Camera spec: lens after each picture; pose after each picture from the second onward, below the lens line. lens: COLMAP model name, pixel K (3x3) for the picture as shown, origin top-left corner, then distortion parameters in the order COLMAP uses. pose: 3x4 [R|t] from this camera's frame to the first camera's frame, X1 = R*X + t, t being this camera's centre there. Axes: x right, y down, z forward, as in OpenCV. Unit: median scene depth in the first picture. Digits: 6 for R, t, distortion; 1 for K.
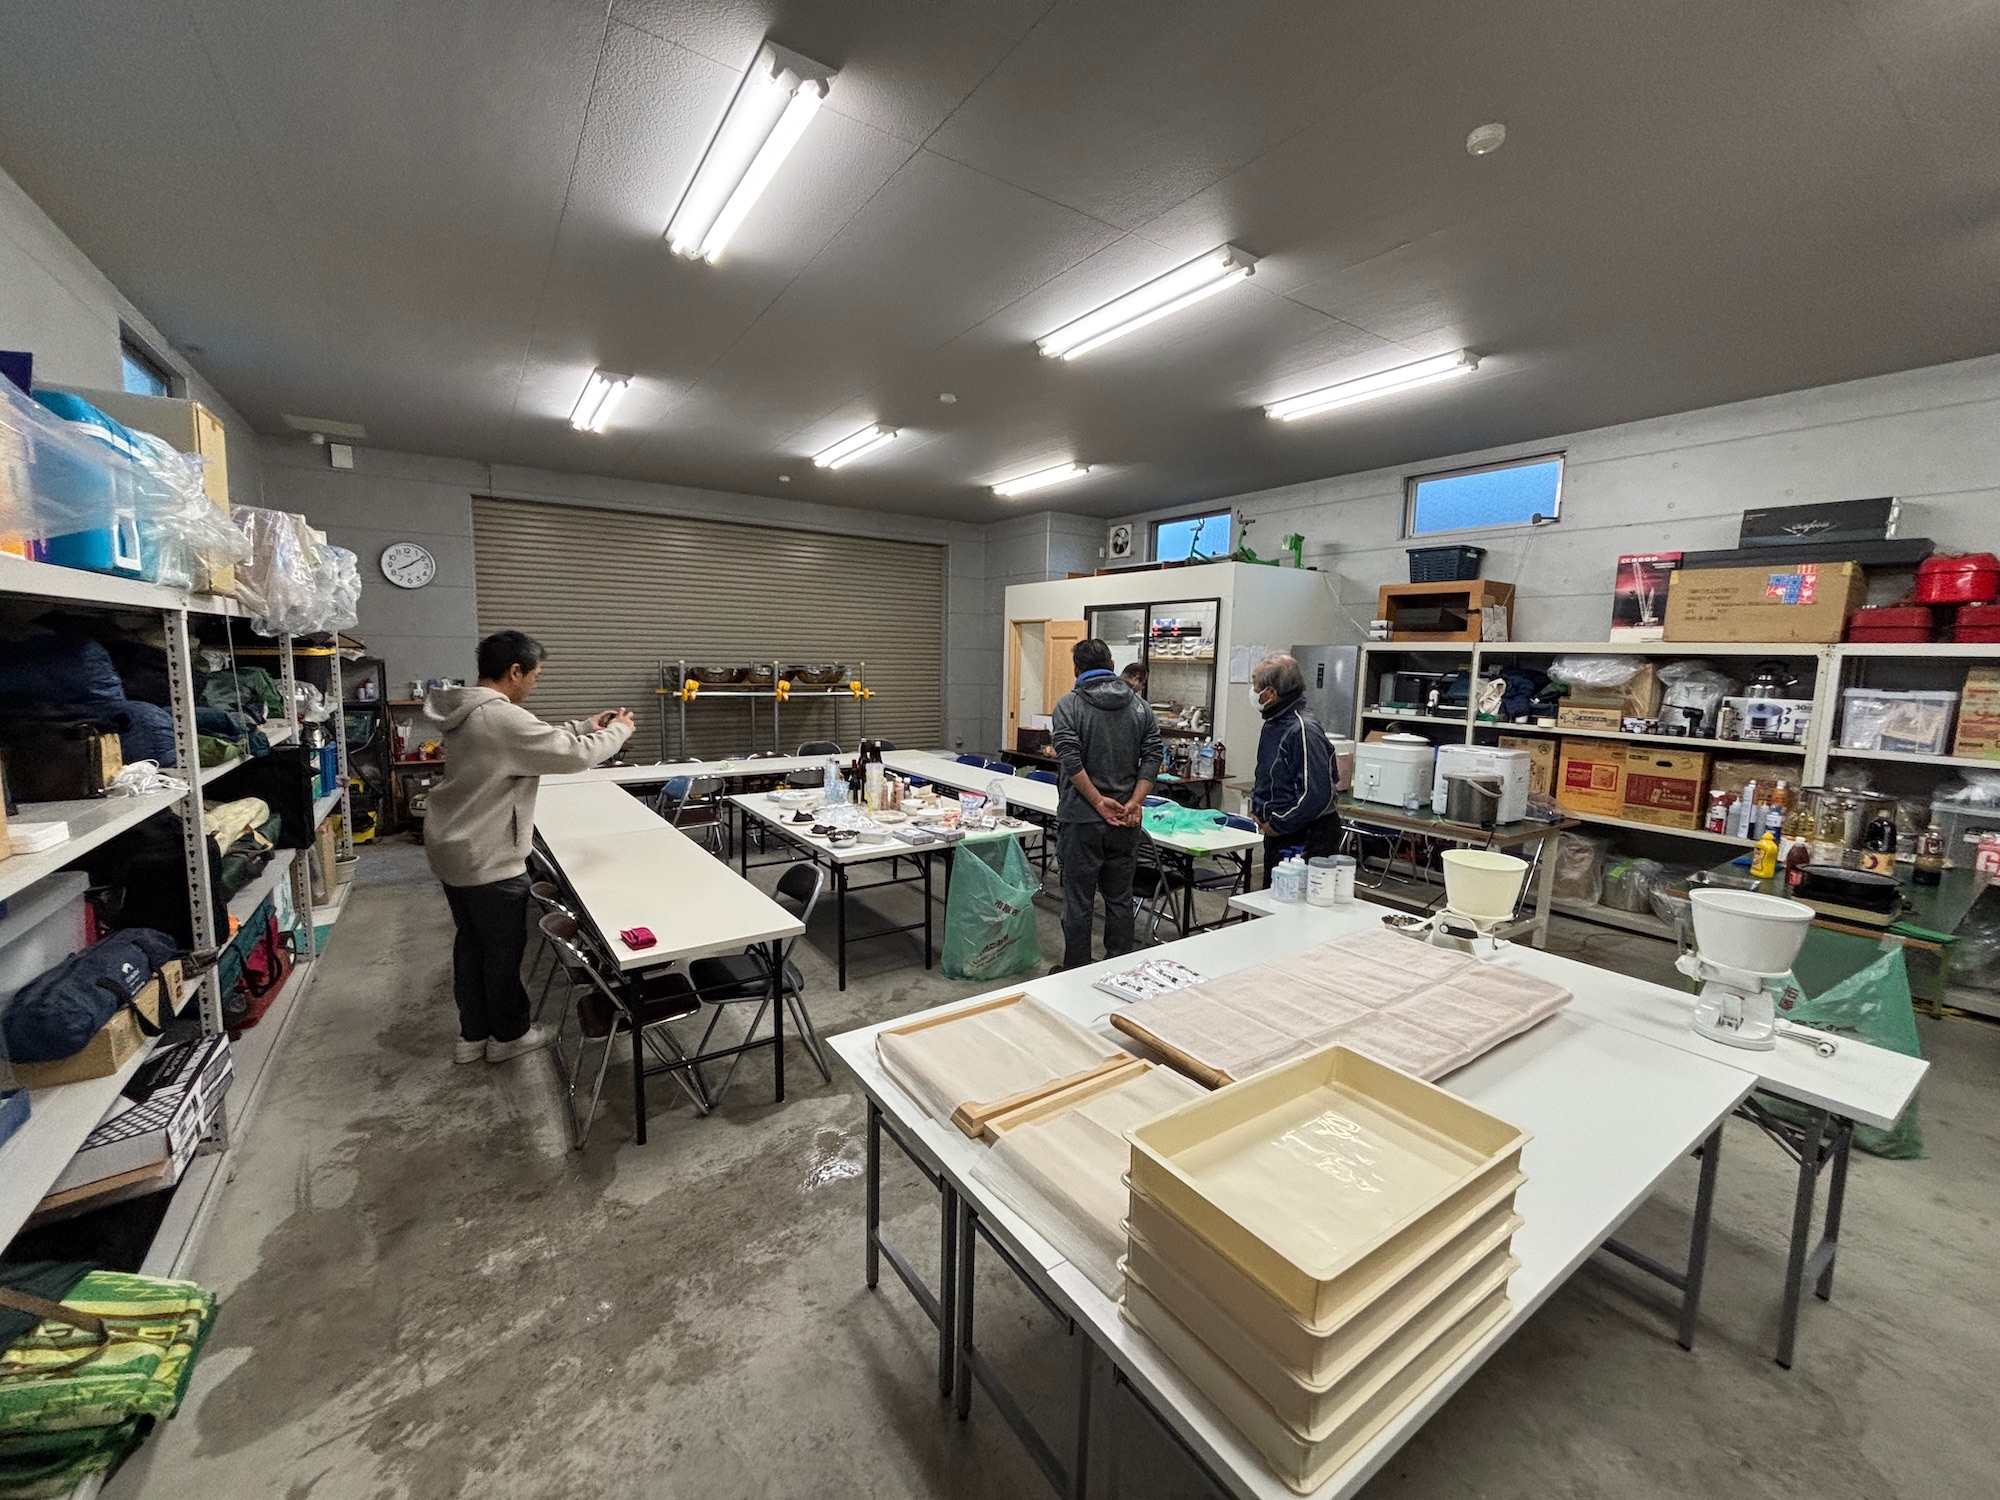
lens RADIAL K [[797.0, 0, 991.9], [0, 797.0, 746.7], [0, 0, 1]] dist [-0.002573, 0.000738]
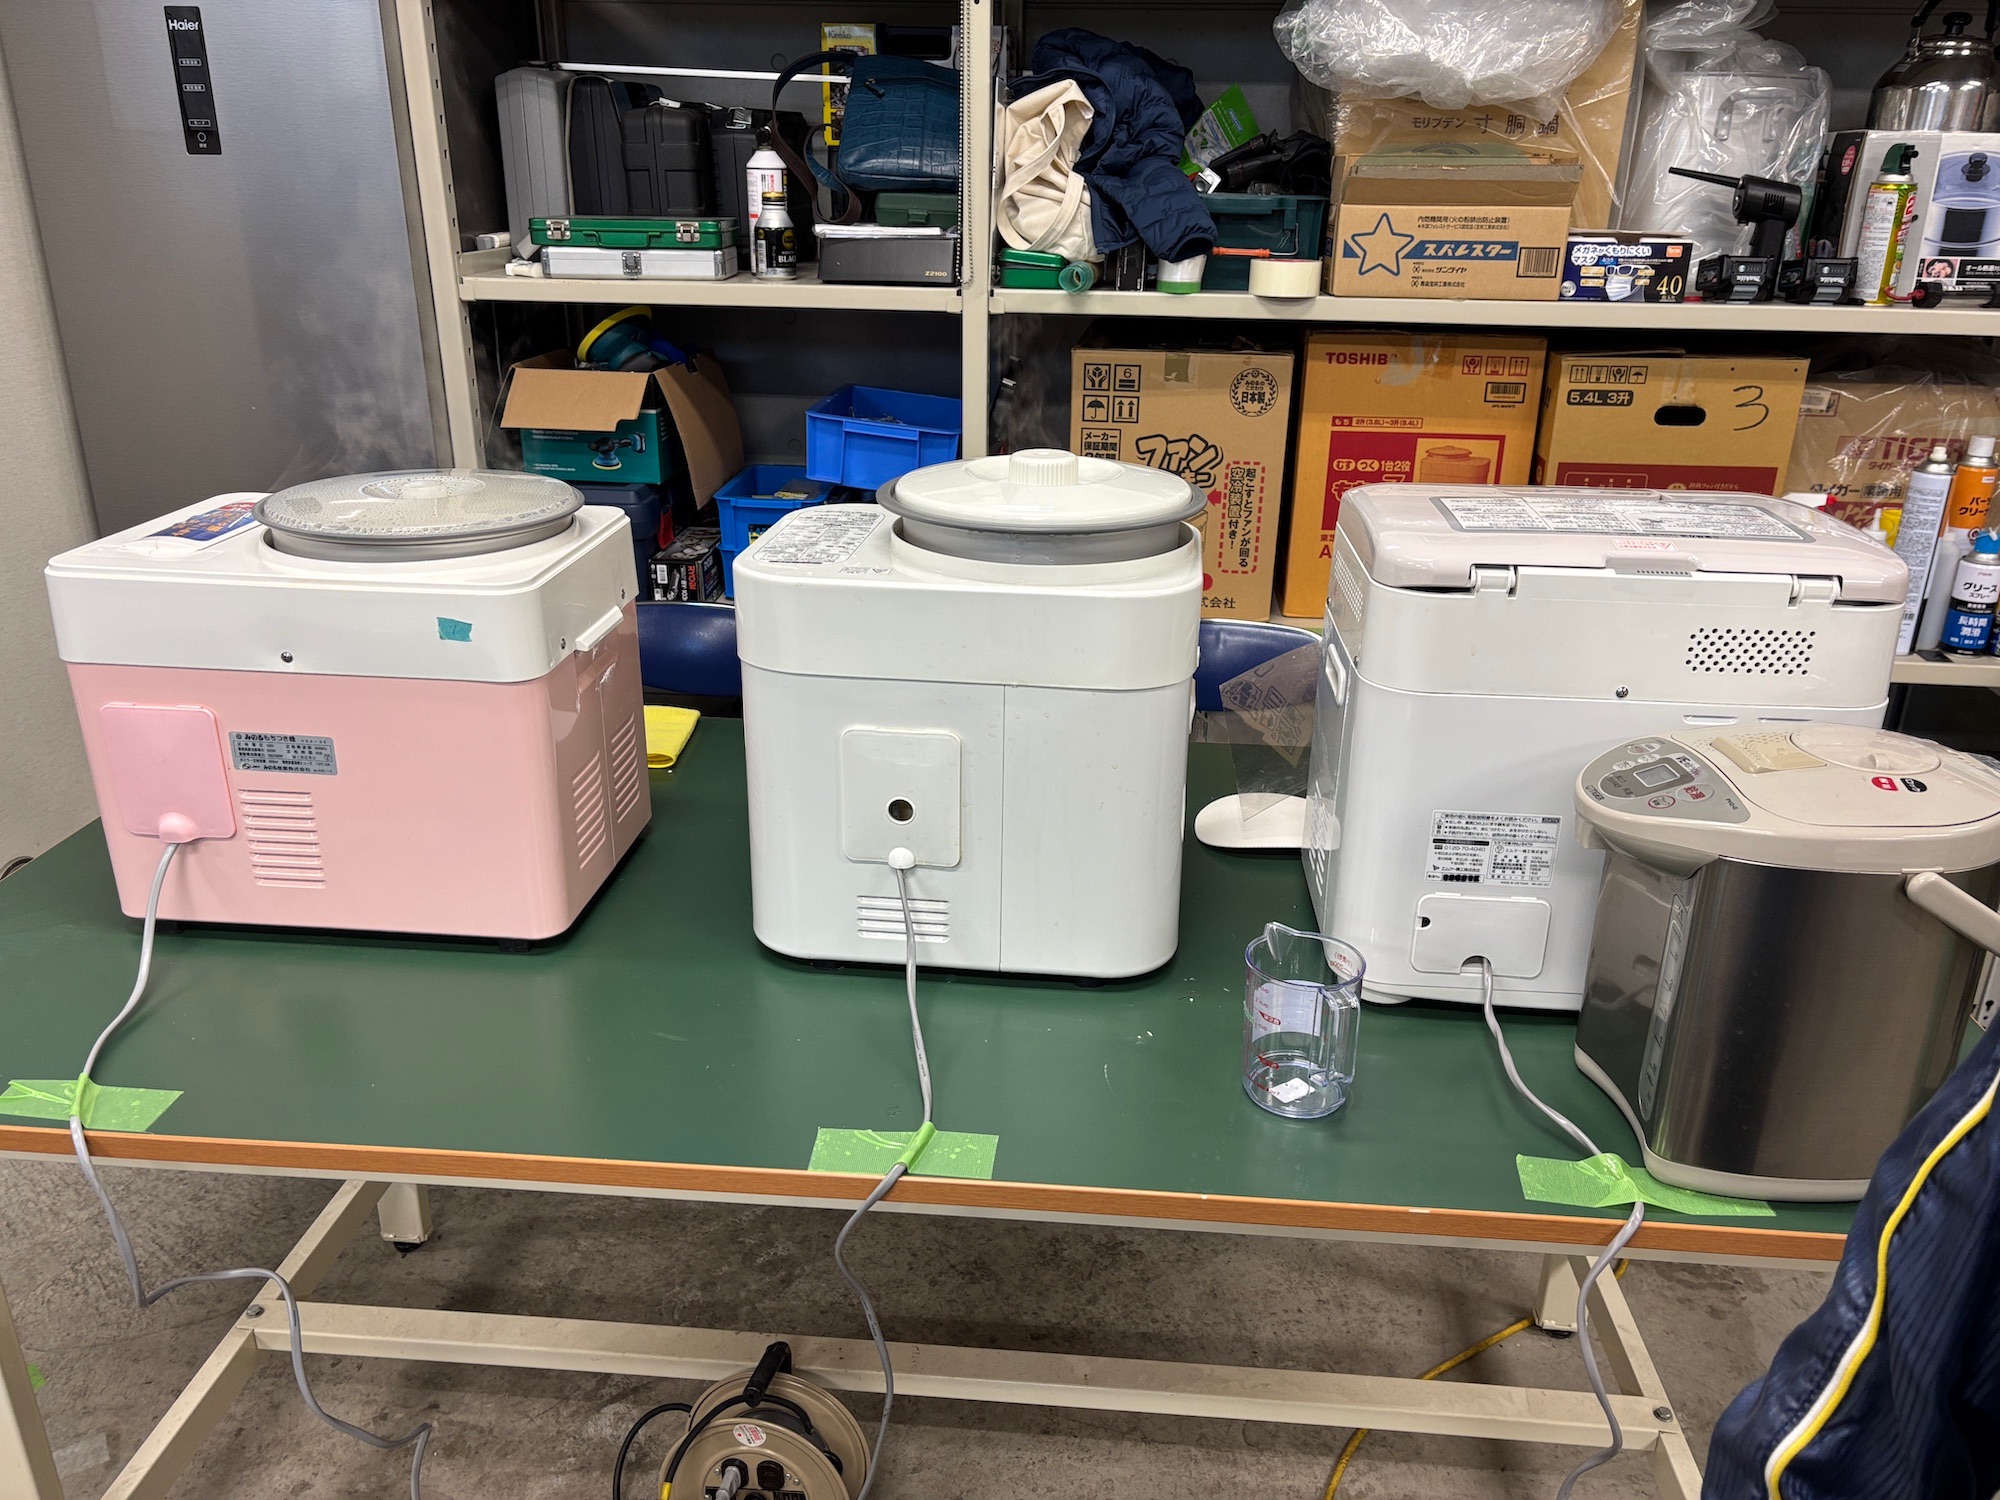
lens RADIAL K [[1527.3, 0, 1008.1], [0, 1527.3, 732.7], [0, 0, 1]] dist [0.011241, -0.010871]
pose [[0.620564, -0.295571, 0.726318, 0.286043], [0.091387, 0.947191, 0.307373, -0.048327], [-0.778812, -0.124369, 0.614804, 0.768140]]
